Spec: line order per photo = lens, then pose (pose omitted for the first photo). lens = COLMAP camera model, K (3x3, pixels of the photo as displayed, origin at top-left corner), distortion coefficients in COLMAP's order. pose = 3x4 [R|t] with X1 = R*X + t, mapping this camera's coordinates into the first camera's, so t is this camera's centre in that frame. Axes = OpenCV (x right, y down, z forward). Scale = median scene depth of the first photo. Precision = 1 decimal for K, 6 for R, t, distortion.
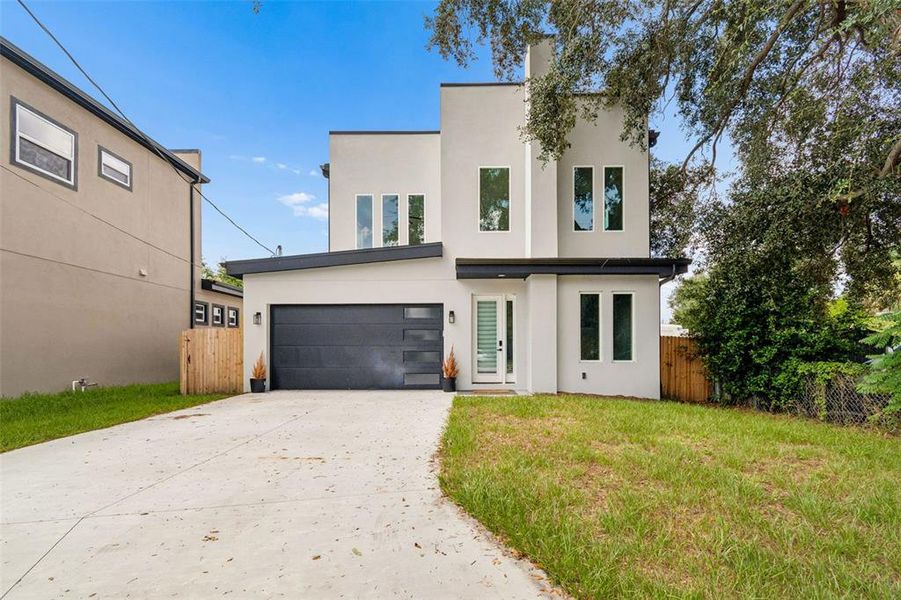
lens RADIAL K [[433.0, 0, 441.4], [0, 433.0, 350.2], [0, 0, 1]] dist [-0.000170, 0.000298]
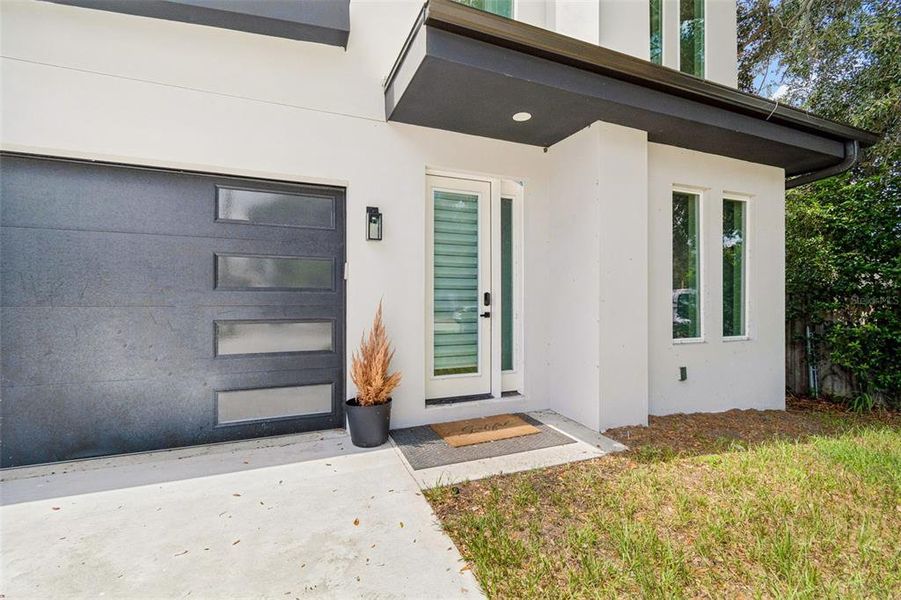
lens RADIAL K [[409.3, 0, 458.3], [0, 409.3, 297.9], [0, 0, 1]] dist [0.008008, -0.001963]
pose [[0.913111, 0.004484, 0.407687, -0.048826], [-0.002907, 0.999986, -0.004487, -0.015481], [-0.407701, 0.002912, 0.913111, 0.674618]]
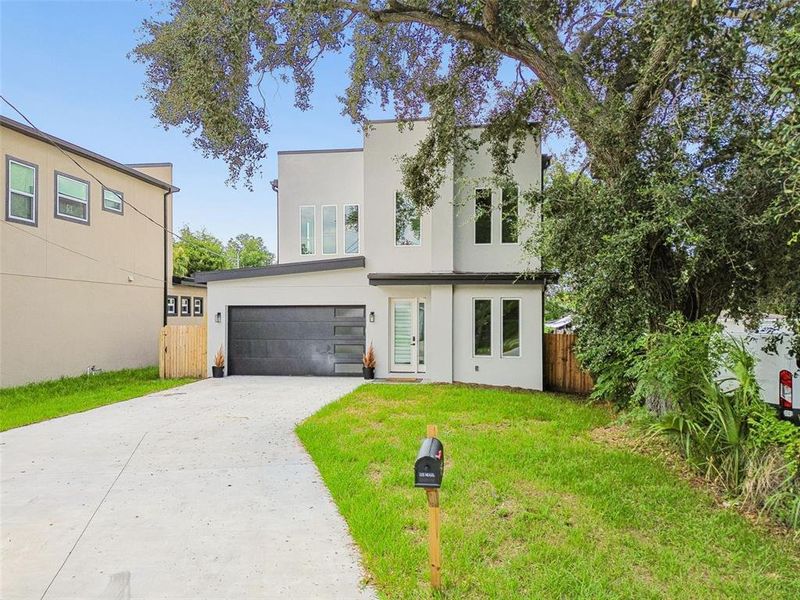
lens RADIAL K [[634.9, 0, 375.6], [0, 634.9, 308.1], [0, 0, 1]] dist [0.068359, -0.052539]
pose [[0.986181, 0.000860, -0.165668, 0.328792], [-0.001912, 0.999979, -0.006191, -0.091689], [0.165659, 0.006422, 0.986162, -0.741622]]
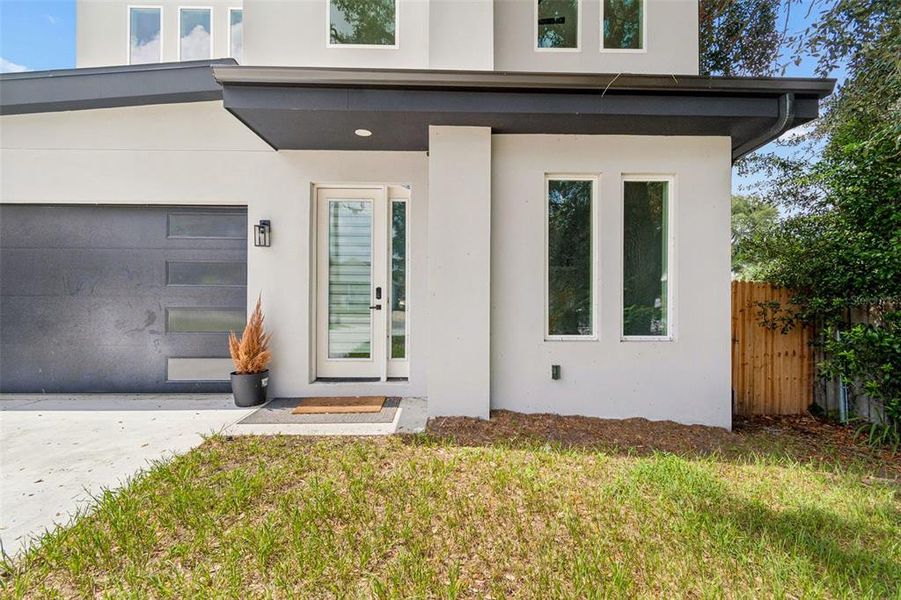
lens RADIAL K [[409.3, 0, 443.1], [0, 409.3, 295.1], [0, 0, 1]] dist [0.008008, -0.001963]
pose [[0.999075, 0.007096, 0.042406, 0.192337], [-0.007021, 0.999974, -0.001907, -0.013868], [-0.042418, 0.001608, 0.999099, 0.576222]]
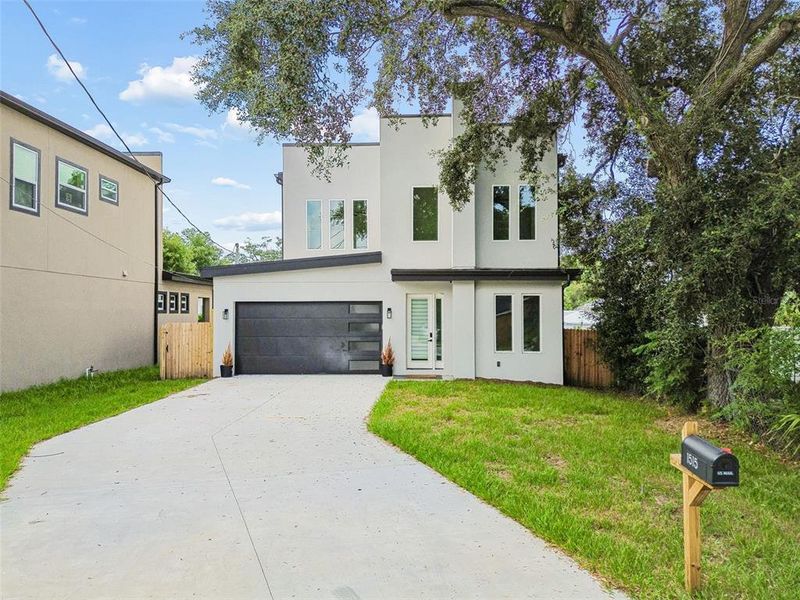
lens RADIAL K [[634.9, 0, 377.7], [0, 634.9, 294.9], [0, 0, 1]] dist [0.068359, -0.052539]
pose [[0.999200, -0.000928, -0.039988, 0.062476], [0.000018, 0.999741, -0.022741, -0.088225], [0.039999, 0.022722, 0.998941, -0.743106]]
